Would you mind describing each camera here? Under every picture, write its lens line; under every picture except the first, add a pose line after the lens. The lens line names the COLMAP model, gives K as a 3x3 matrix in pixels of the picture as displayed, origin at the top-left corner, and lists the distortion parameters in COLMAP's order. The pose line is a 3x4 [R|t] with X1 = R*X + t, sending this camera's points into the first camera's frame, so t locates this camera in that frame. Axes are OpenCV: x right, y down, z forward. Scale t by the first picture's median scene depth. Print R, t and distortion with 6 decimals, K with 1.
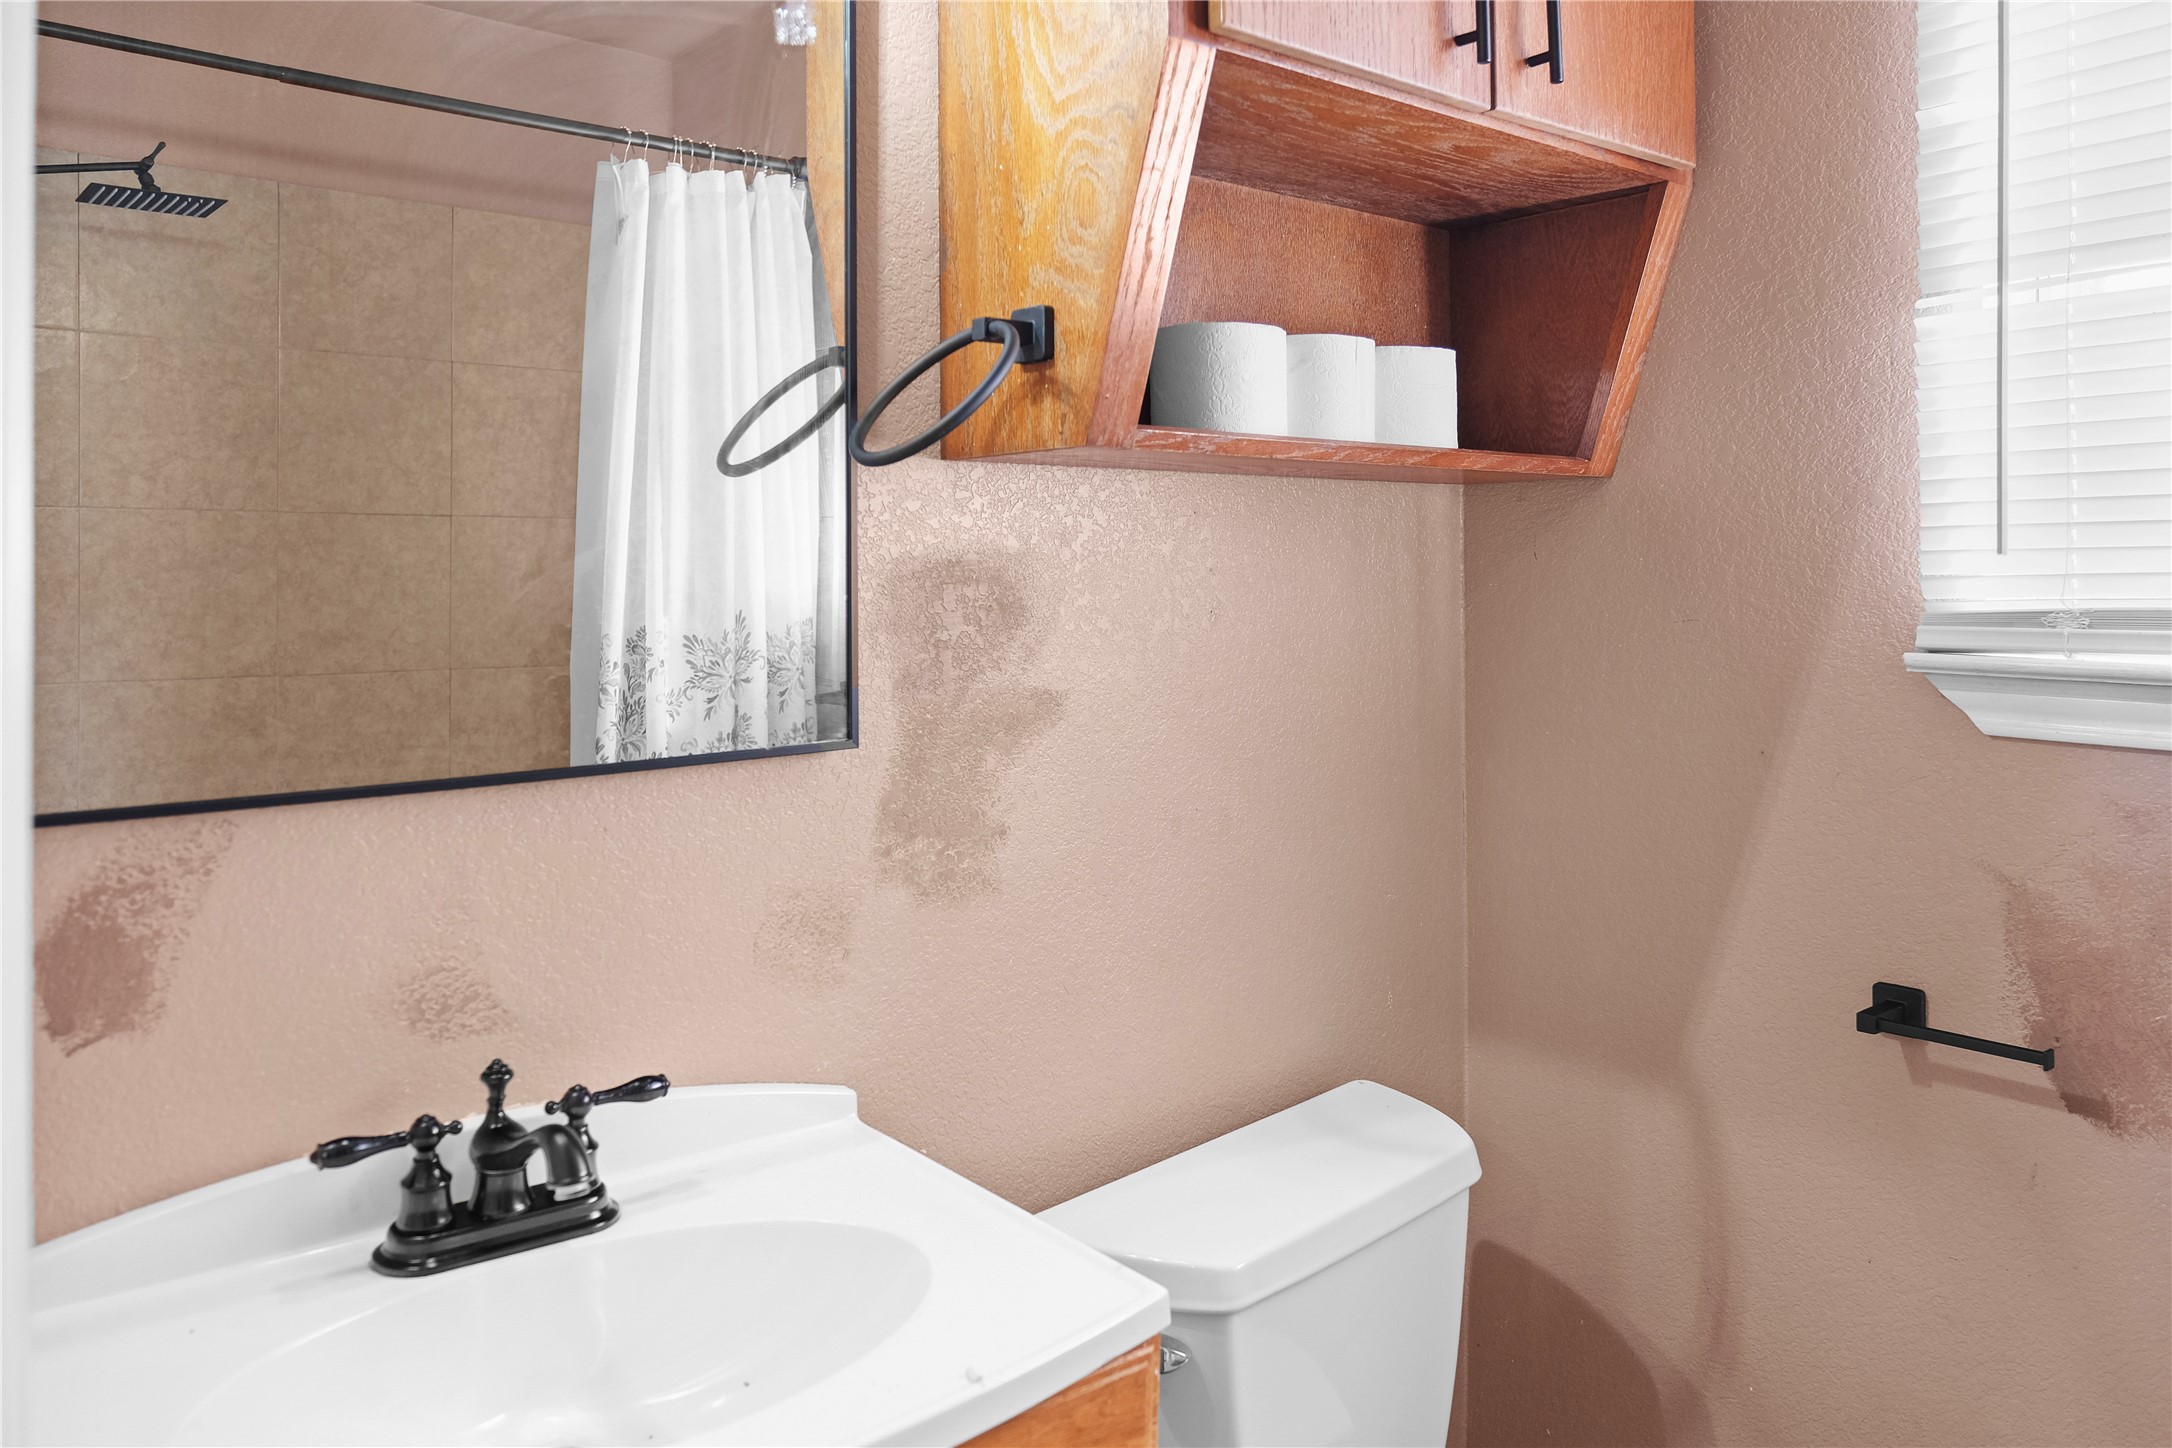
lens RADIAL K [[1541.9, 0, 1091.4], [0, 1541.9, 607.3], [0, 0, 1]] dist [-0.012121, 0.002133]
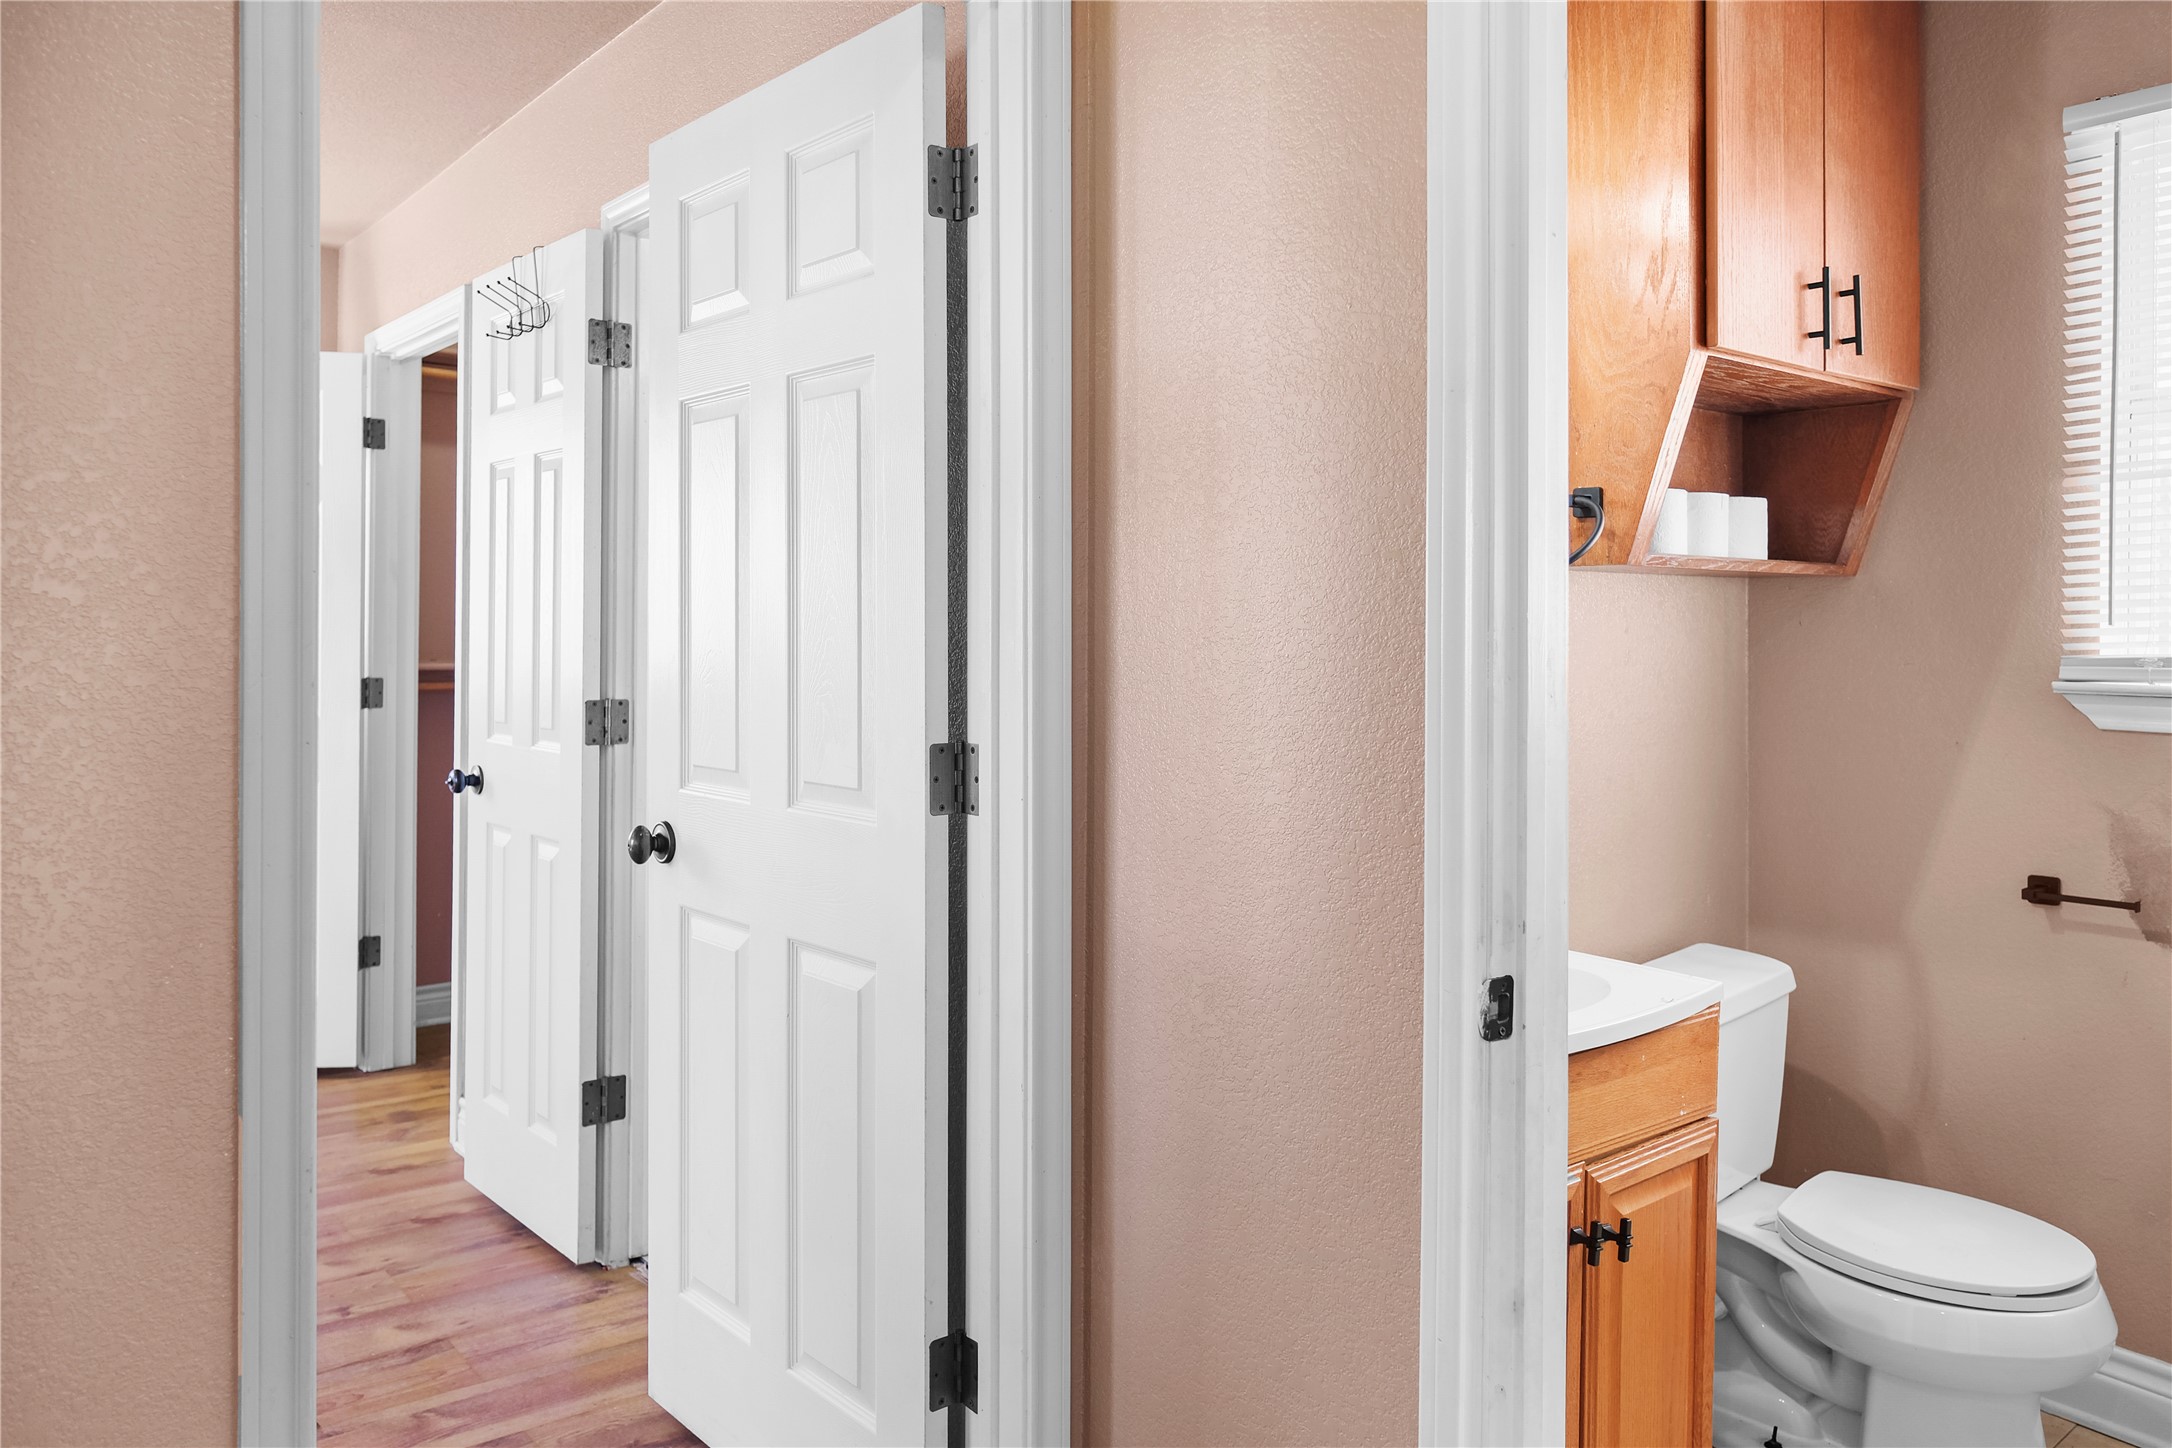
lens RADIAL K [[1539.9, 0, 1079.2], [0, 1539.9, 680.6], [0, 0, 1]] dist [-0.000668, 0.001202]
pose [[0.999974, 0.007227, 0.000446, -0.574379], [-0.007231, 0.999933, 0.009077, 0.020296], [-0.000381, -0.009080, 0.999959, -0.744009]]
